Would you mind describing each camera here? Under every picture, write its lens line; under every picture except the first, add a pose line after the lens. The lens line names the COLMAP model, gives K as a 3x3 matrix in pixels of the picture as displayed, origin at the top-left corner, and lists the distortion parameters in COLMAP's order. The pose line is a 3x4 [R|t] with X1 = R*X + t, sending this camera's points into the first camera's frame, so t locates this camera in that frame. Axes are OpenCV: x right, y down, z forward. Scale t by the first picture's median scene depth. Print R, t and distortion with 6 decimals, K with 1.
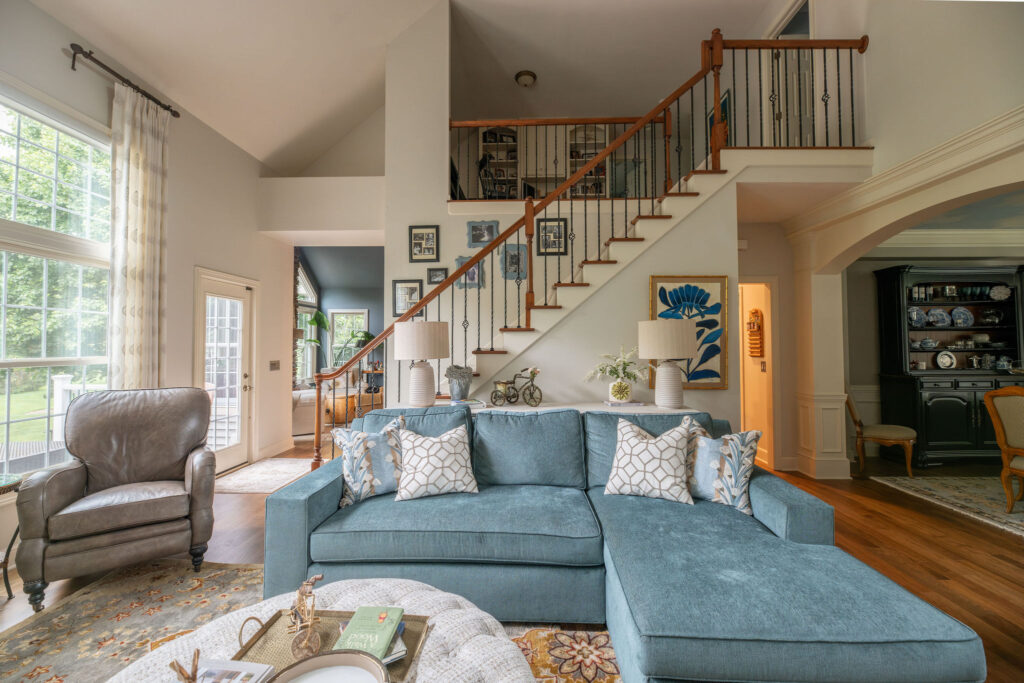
lens RADIAL K [[421.2, 0, 512.9], [0, 421.2, 332.1], [0, 0, 1]] dist [-0.005061, -0.000442]
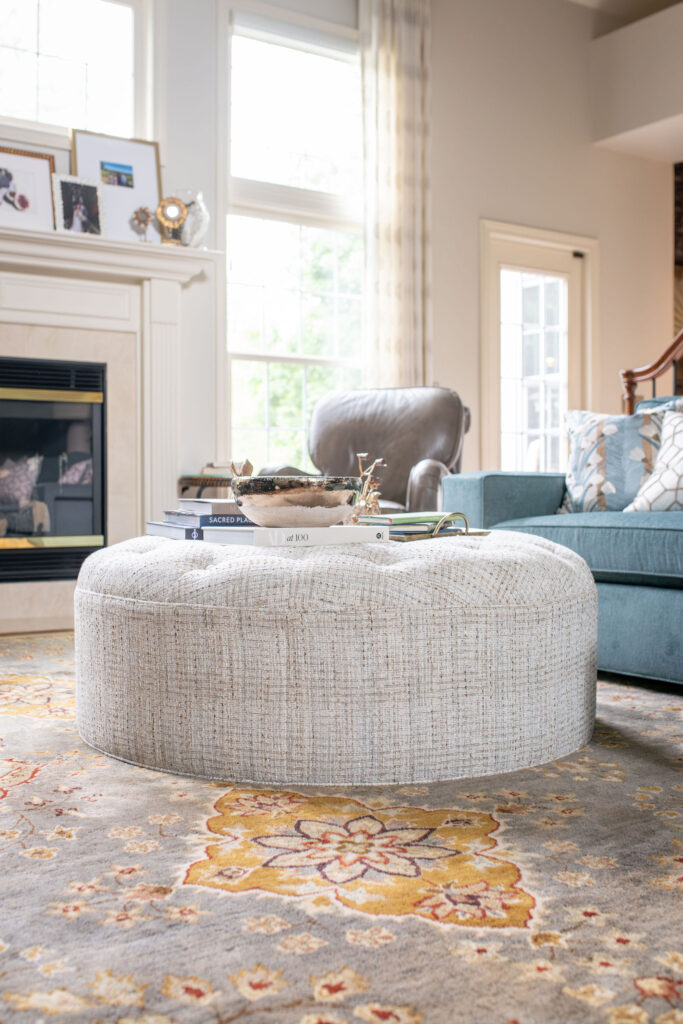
lens RADIAL K [[1133.8, 0, 311.0], [0, 1133.8, 492.4], [0, 0, 1]] dist [-0.043791, 0.029116]
pose [[0.576924, 0.007220, -0.816766, 0.512416], [0.023177, 0.999414, 0.025205, 0.226162], [0.816469, -0.033471, 0.576418, -0.167278]]
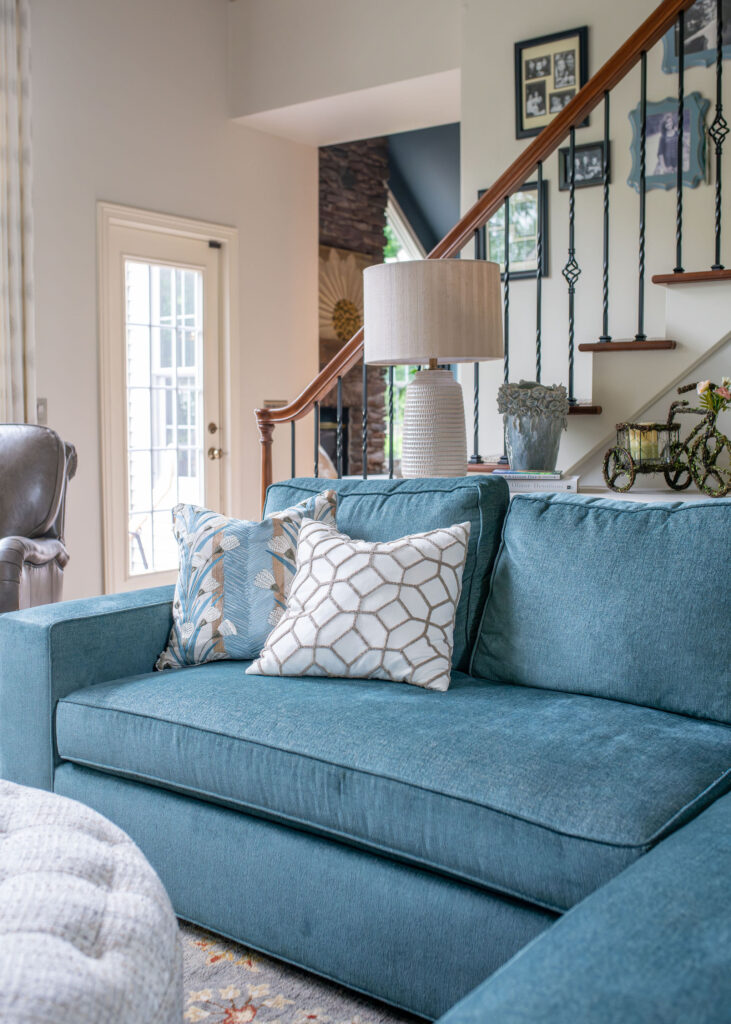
lens RADIAL K [[1054.4, 0, 366.0], [0, 1054.4, 473.2], [0, 0, 1]] dist [-0.051033, 0.017954]
pose [[0.822567, 0.035239, -0.567575, 0.284159], [0.016660, 0.996156, 0.085993, 0.079398], [0.568424, -0.080191, 0.818818, 0.155411]]
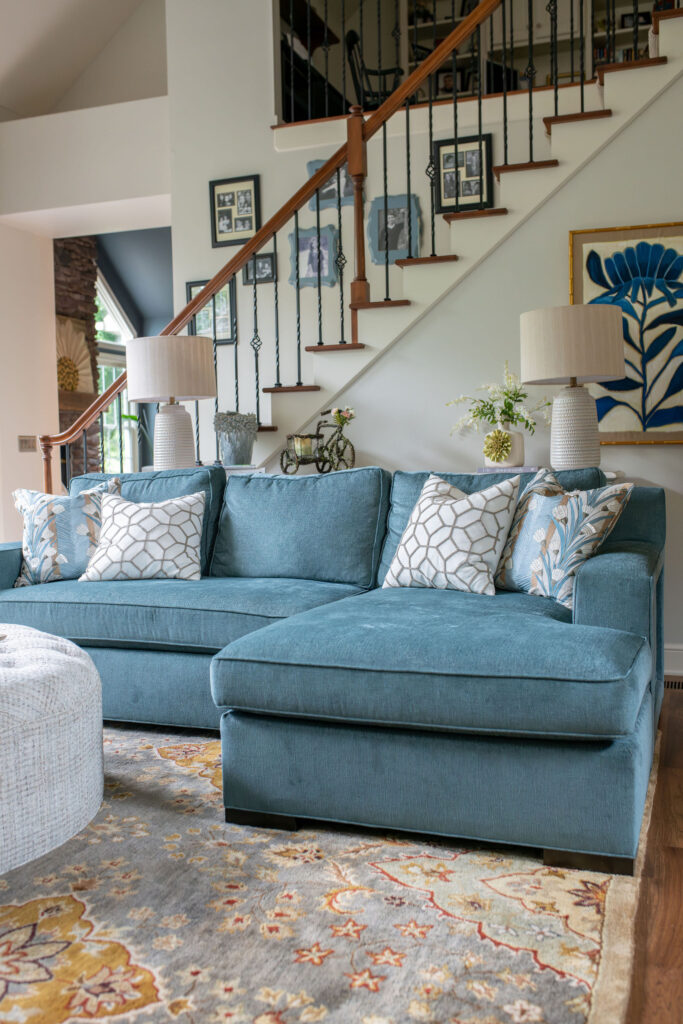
lens RADIAL K [[981.0, 0, 342.8], [0, 981.0, 510.9], [0, 0, 1]] dist [-0.068062, 0.093870]
pose [[0.951289, 0.000334, -0.308300, 0.453253], [0.027681, 0.995868, 0.086491, 0.106492], [0.307055, -0.090812, 0.947349, -0.286698]]
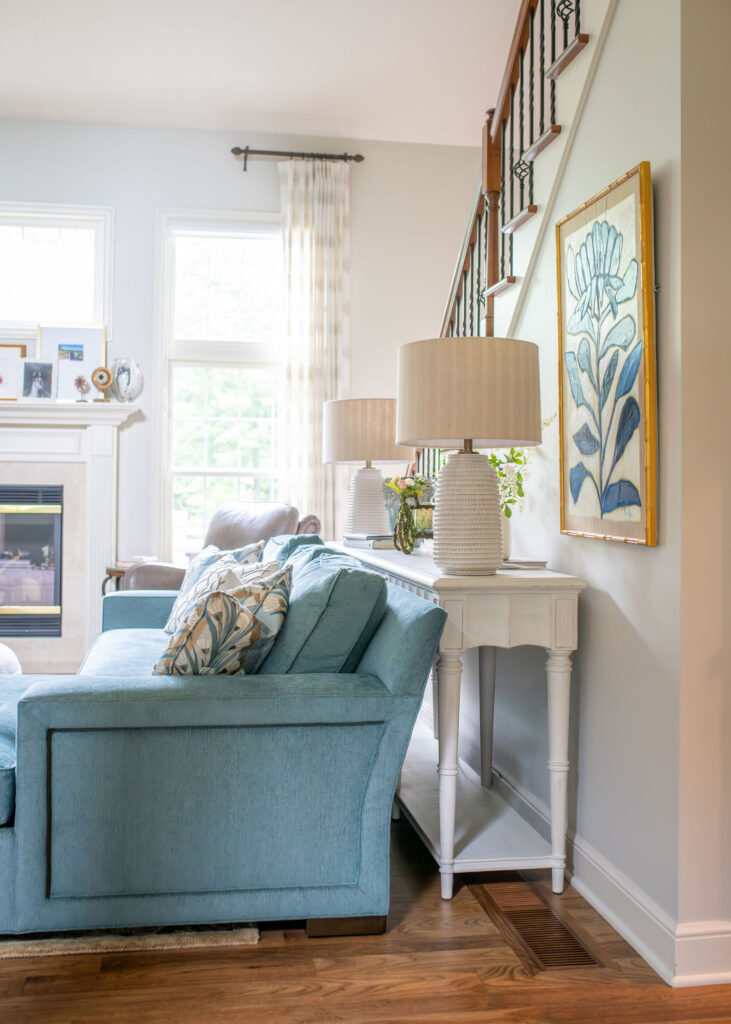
lens RADIAL K [[1076.6, 0, 364.8], [0, 1076.6, 480.4], [0, 0, 1]] dist [-0.058650, 0.005675]
pose [[0.196096, -0.008896, -0.980544, 1.257230], [0.022125, 0.999744, -0.004645, 0.092735], [0.980335, -0.020784, 0.196242, 0.682934]]
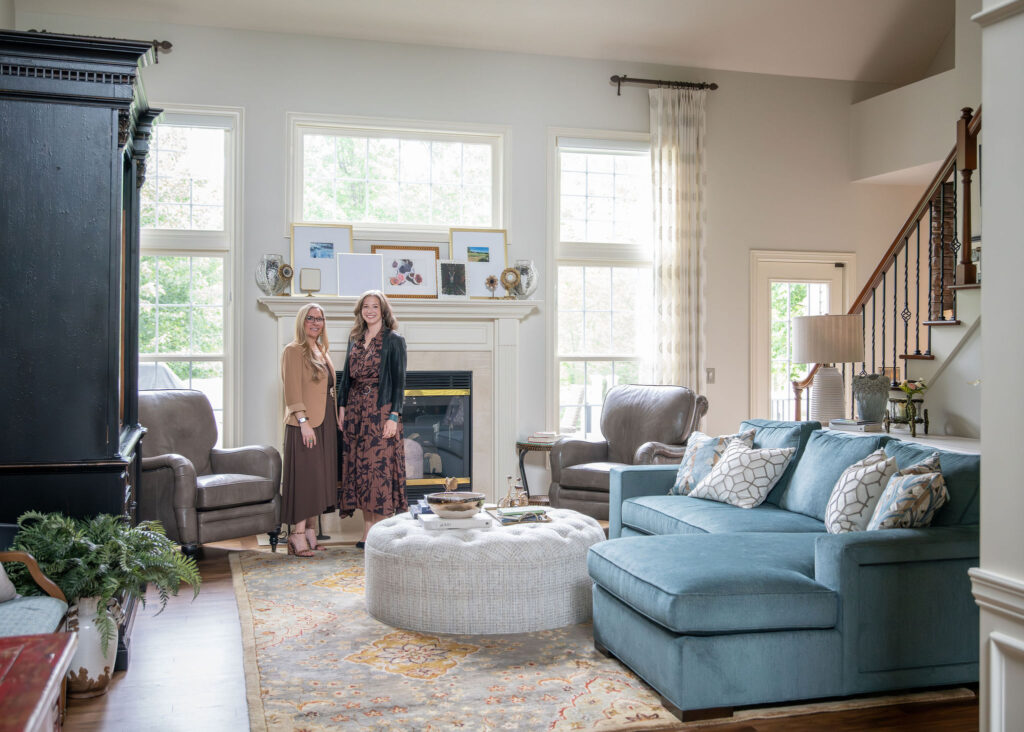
lens RADIAL K [[1150.0, 0, 558.6], [0, 1150.0, 339.8], [0, 0, 1]] dist [-0.024502, -0.001019]
pose [[0.324713, 0.002811, -0.945808, 1.578477], [0.025942, 0.999593, 0.011877, -0.016797], [0.945457, -0.028393, 0.324508, -0.141427]]
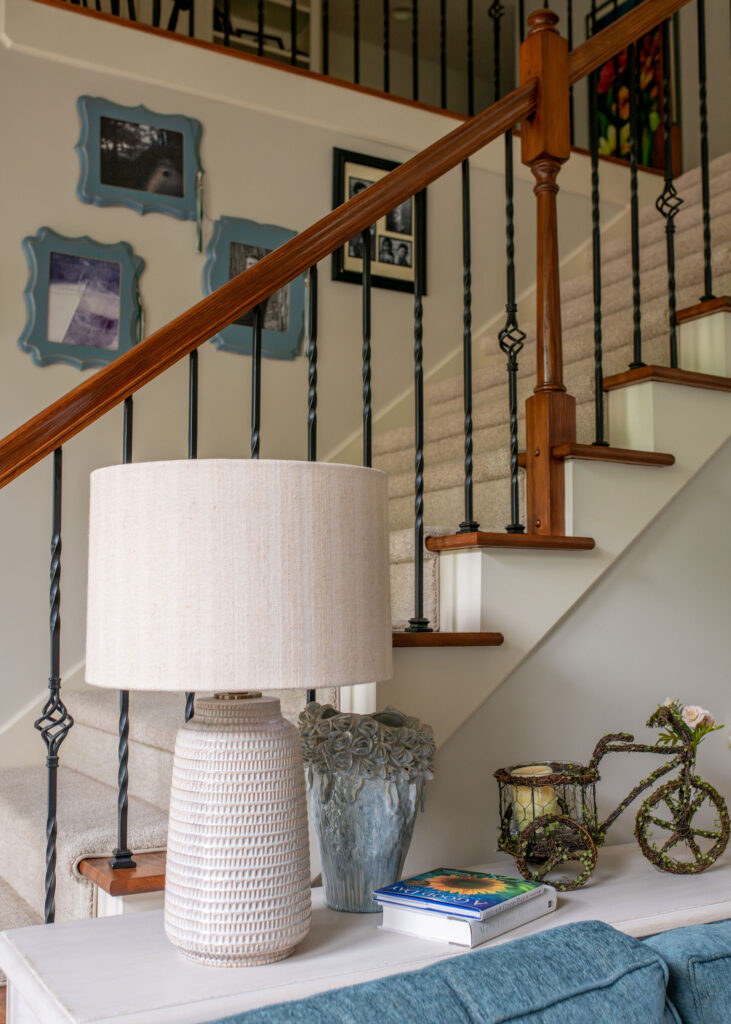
lens RADIAL K [[1150.0, 0, 366.2], [0, 1150.0, 512.3], [0, 0, 1]] dist [-0.024502, -0.001019]
pose [[0.857841, 0.059465, 0.510463, -0.417278], [-0.022294, 0.996654, -0.078638, 0.033315], [-0.513431, 0.056078, 0.856297, 0.528909]]
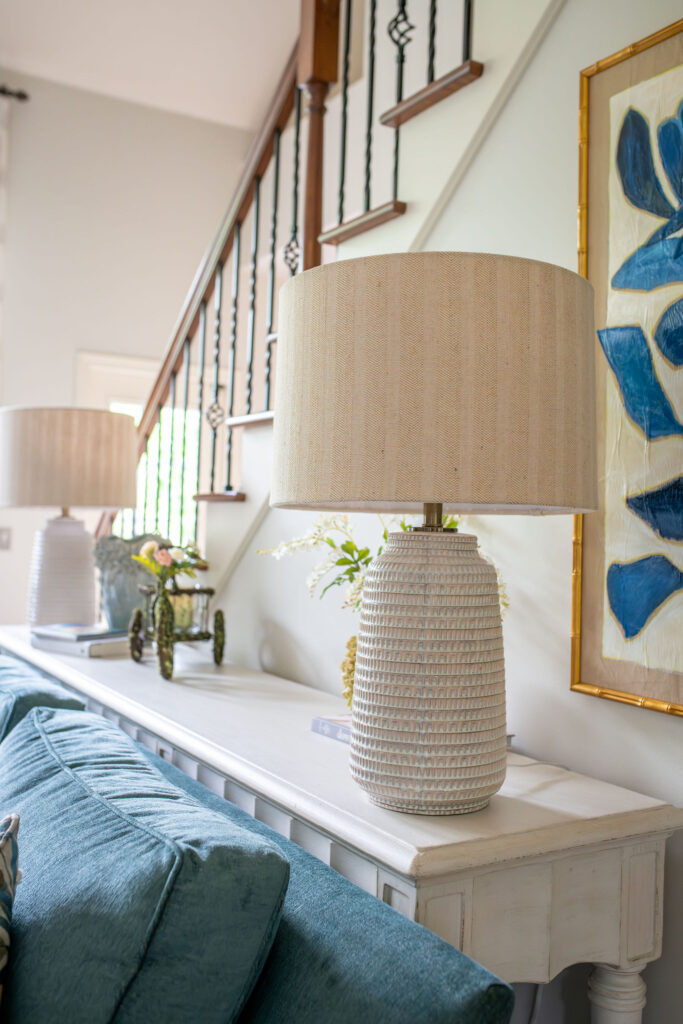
lens RADIAL K [[981.0, 0, 342.8], [0, 981.0, 510.9], [0, 0, 1]] dist [-0.068062, 0.093870]
pose [[0.541806, 0.007856, -0.840467, 0.654139], [-0.006721, 0.999965, 0.005014, 0.057191], [0.840477, 0.002932, 0.541840, 0.718988]]
